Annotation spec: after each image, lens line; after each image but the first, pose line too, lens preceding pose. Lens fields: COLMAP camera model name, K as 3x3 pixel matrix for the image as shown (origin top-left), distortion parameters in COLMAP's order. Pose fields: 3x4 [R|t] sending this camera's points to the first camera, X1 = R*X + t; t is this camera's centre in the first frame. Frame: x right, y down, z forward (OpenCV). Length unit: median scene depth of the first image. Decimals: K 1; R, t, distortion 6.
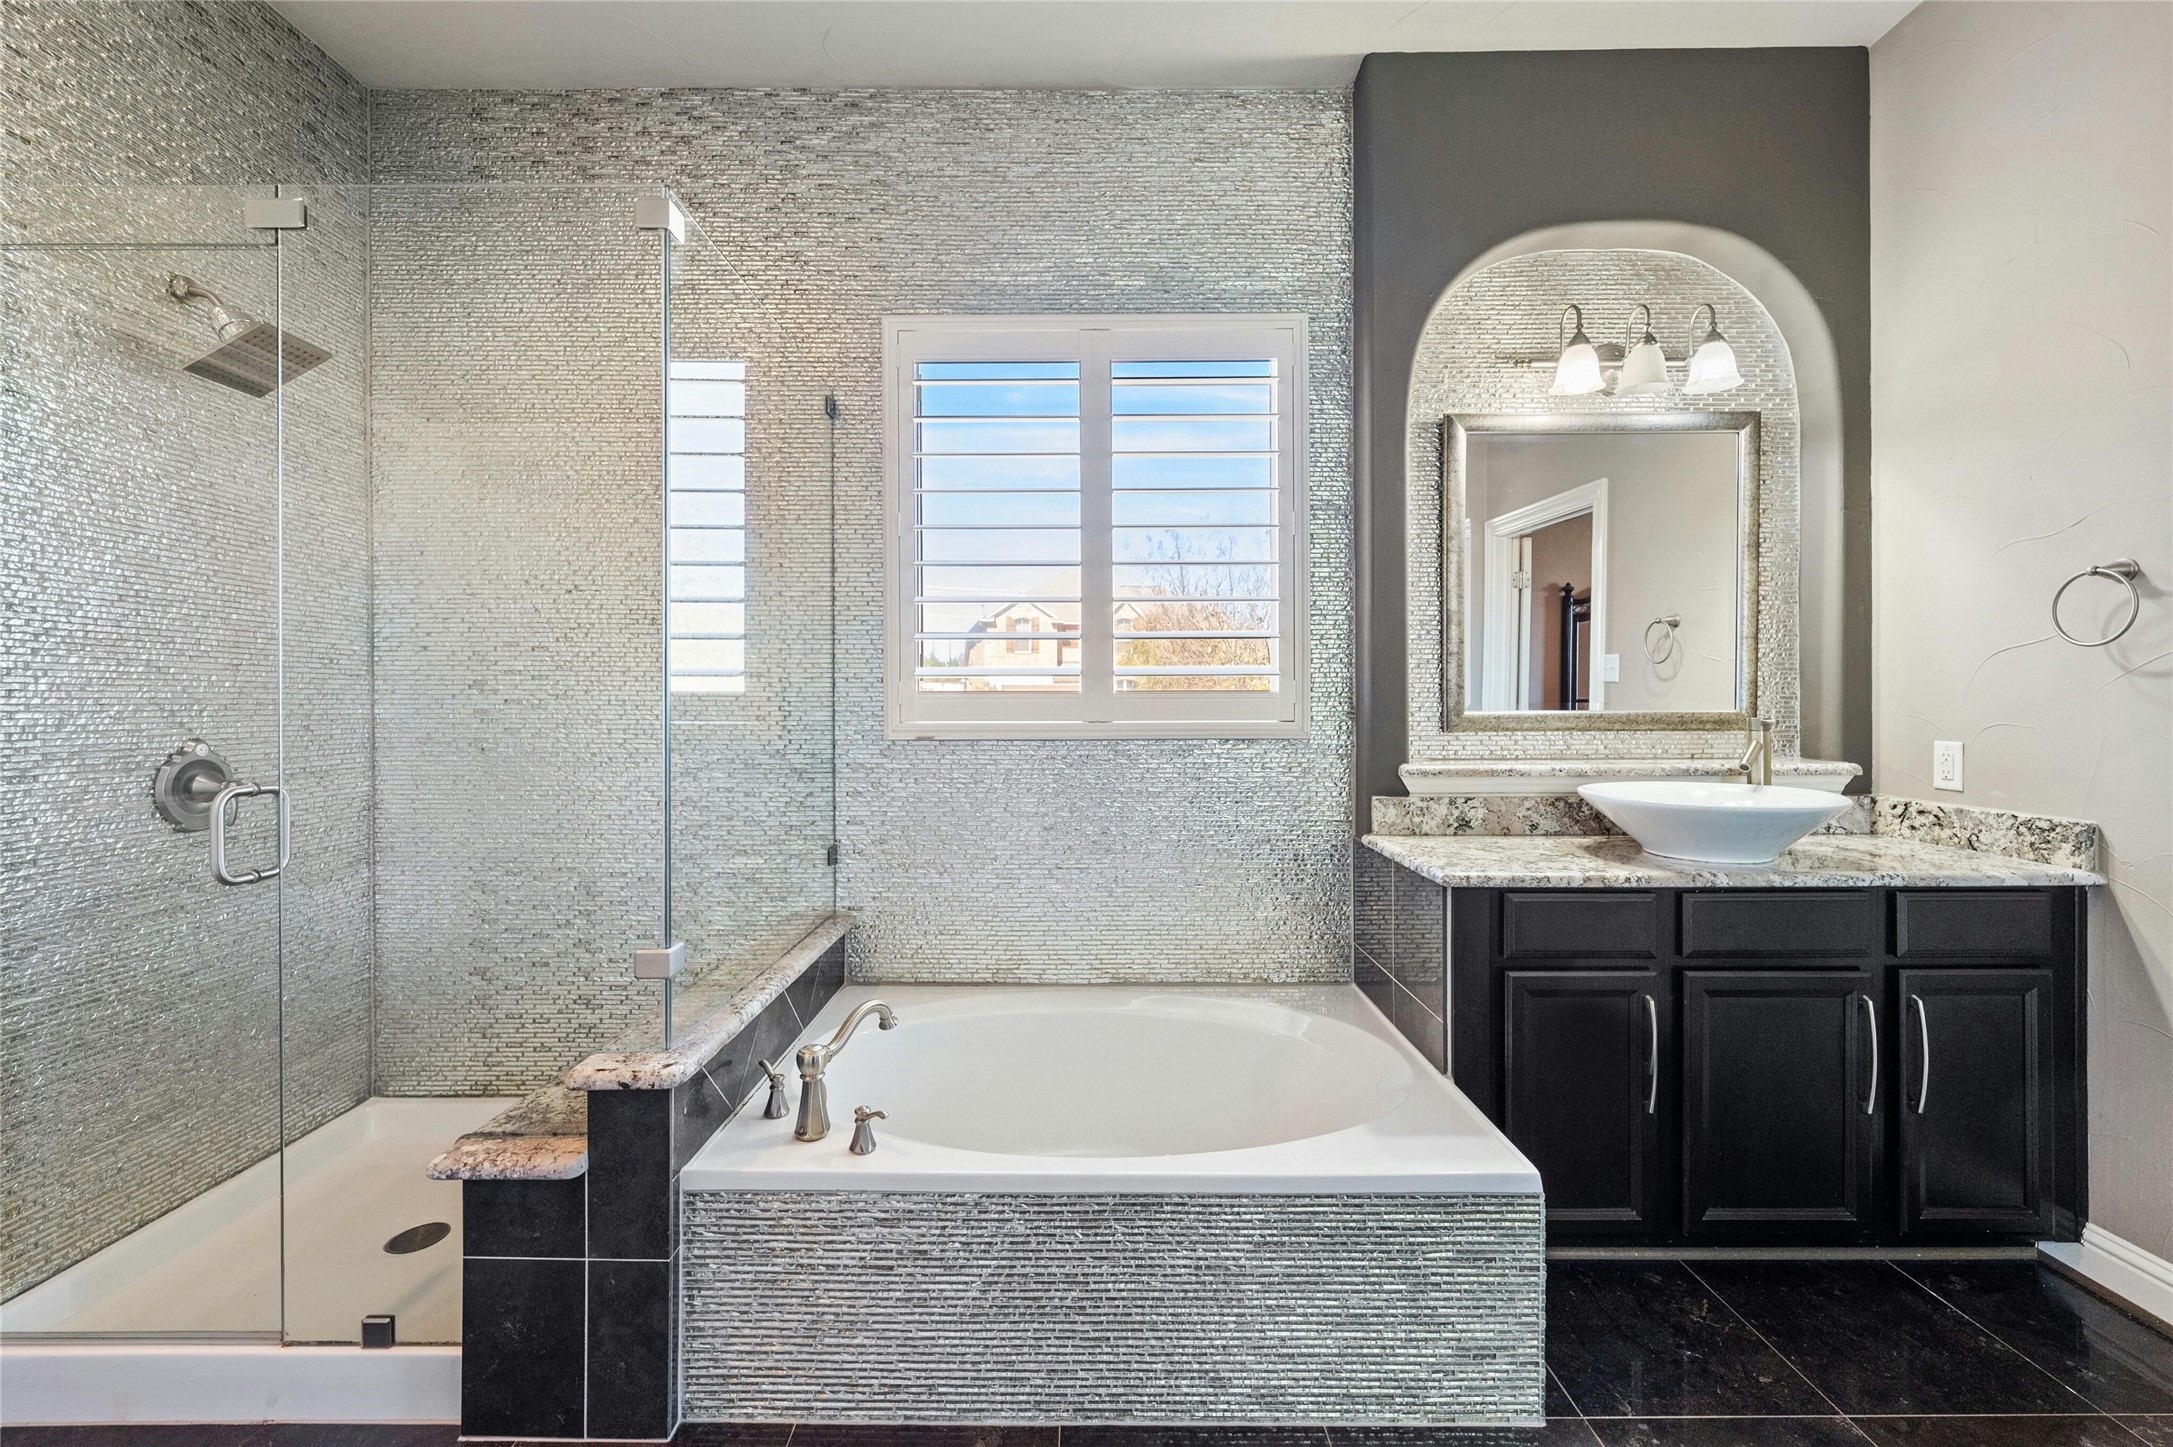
lens RADIAL K [[878.3, 0, 1078.8], [0, 878.3, 706.5], [0, 0, 1]] dist [0.001389, -0.000589]
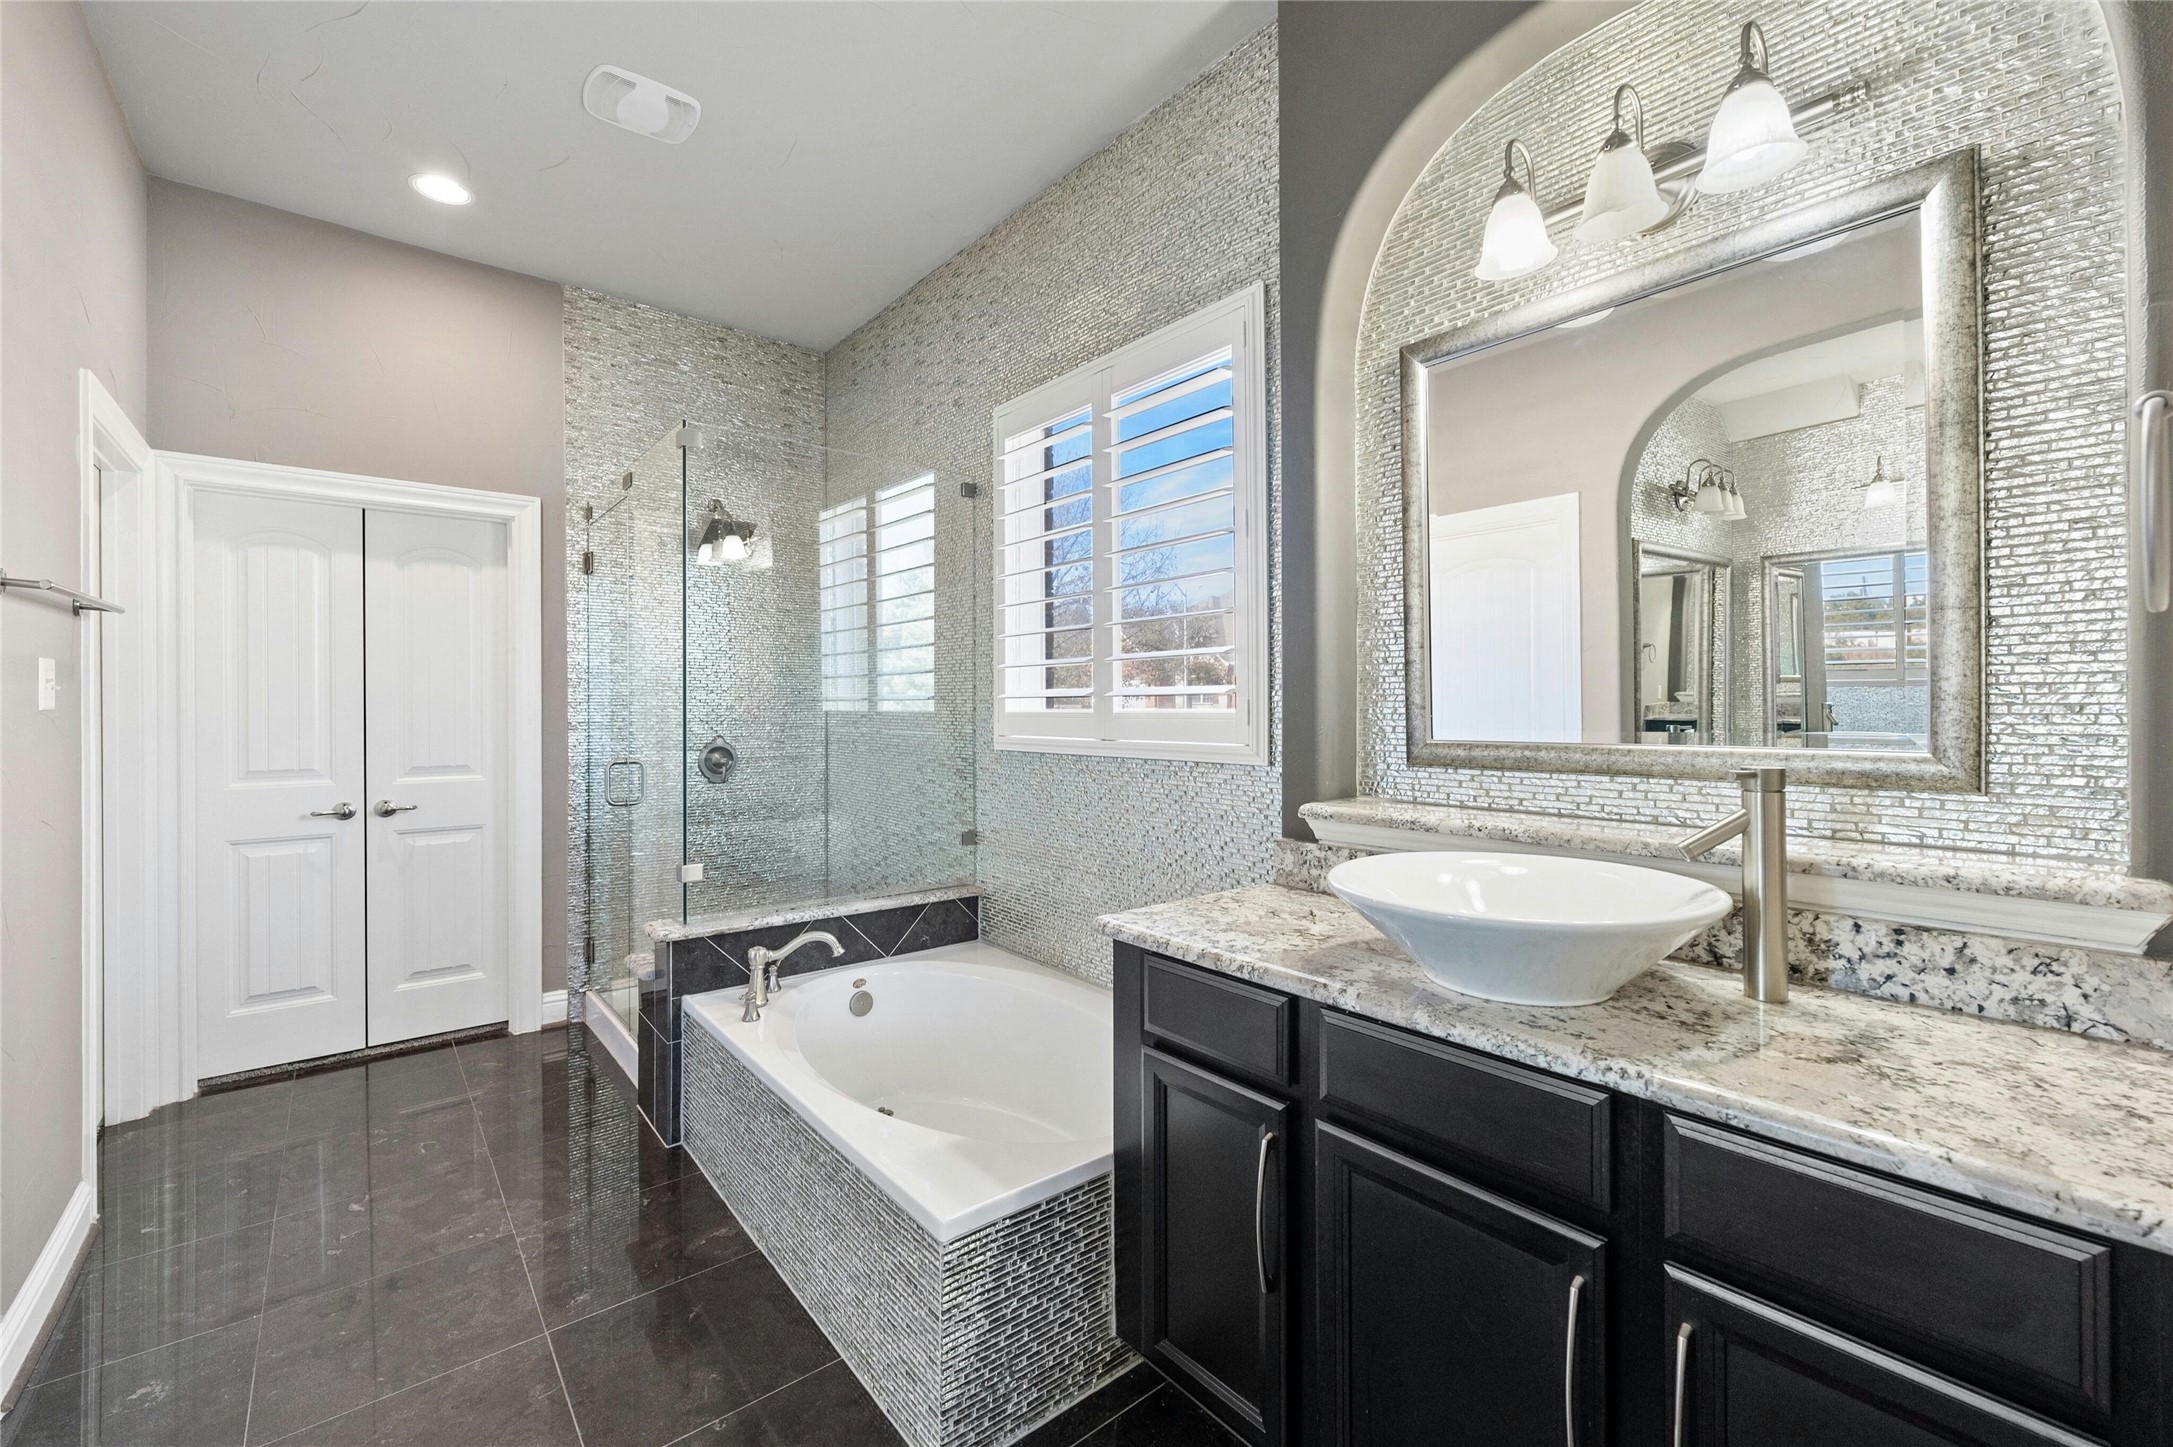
lens RADIAL K [[878.3, 0, 1085.3], [0, 878.3, 712.3], [0, 0, 1]] dist [0.001389, -0.000589]
pose [[0.644813, 0.003230, -0.764333, 0.824855], [-0.006562, 0.999978, -0.001310, -0.014827], [0.764312, 0.005860, 0.644820, 0.303945]]
